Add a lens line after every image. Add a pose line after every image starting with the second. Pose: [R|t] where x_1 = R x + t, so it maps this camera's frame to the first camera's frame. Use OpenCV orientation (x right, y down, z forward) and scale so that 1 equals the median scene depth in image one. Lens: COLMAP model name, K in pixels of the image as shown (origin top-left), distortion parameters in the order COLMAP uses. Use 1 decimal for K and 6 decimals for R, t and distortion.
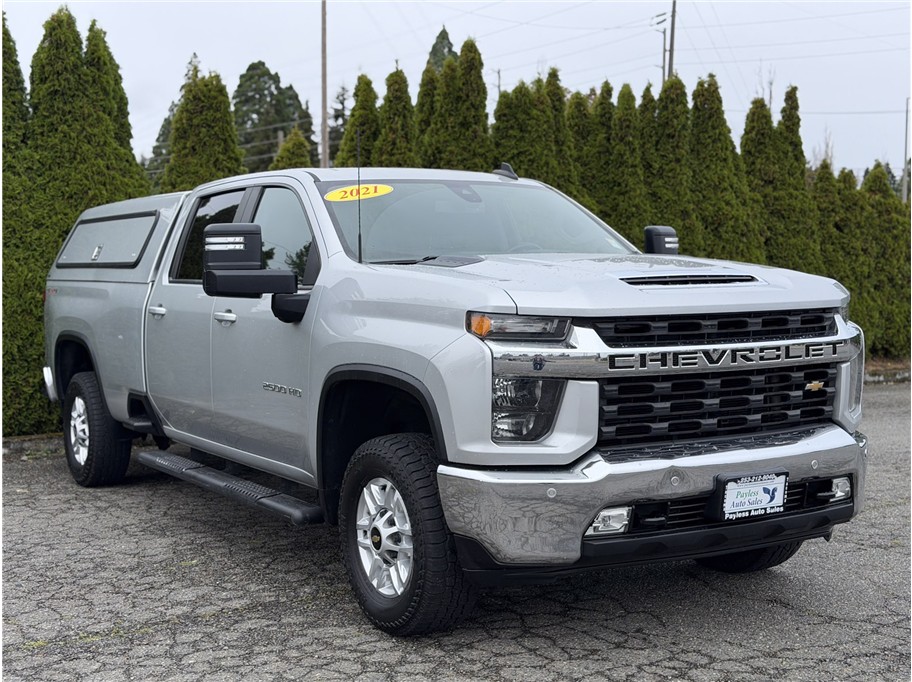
lens RADIAL K [[1257.9, 0, 461.8], [0, 1257.9, 343.8], [0, 0, 1]] dist [0.206880, -0.464335]
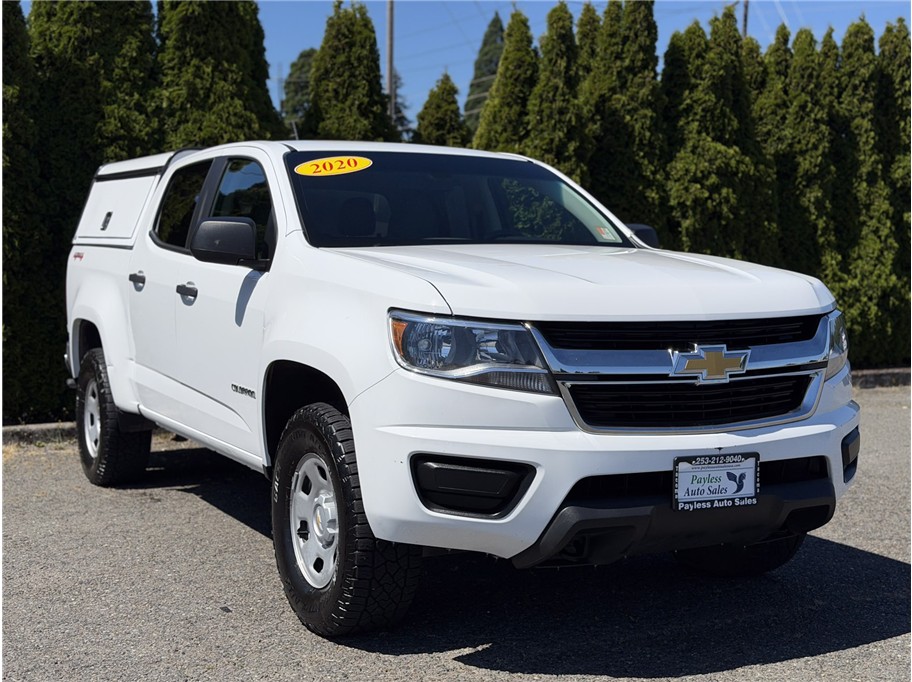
lens RADIAL K [[1257.9, 0, 461.8], [0, 1257.9, 343.8], [0, 0, 1]] dist [0.206880, -0.464335]
pose [[0.999269, 0.012498, -0.036124, -0.077376], [-0.012278, 0.999905, 0.006298, 0.011501], [0.036199, -0.005850, 0.999327, 0.112709]]
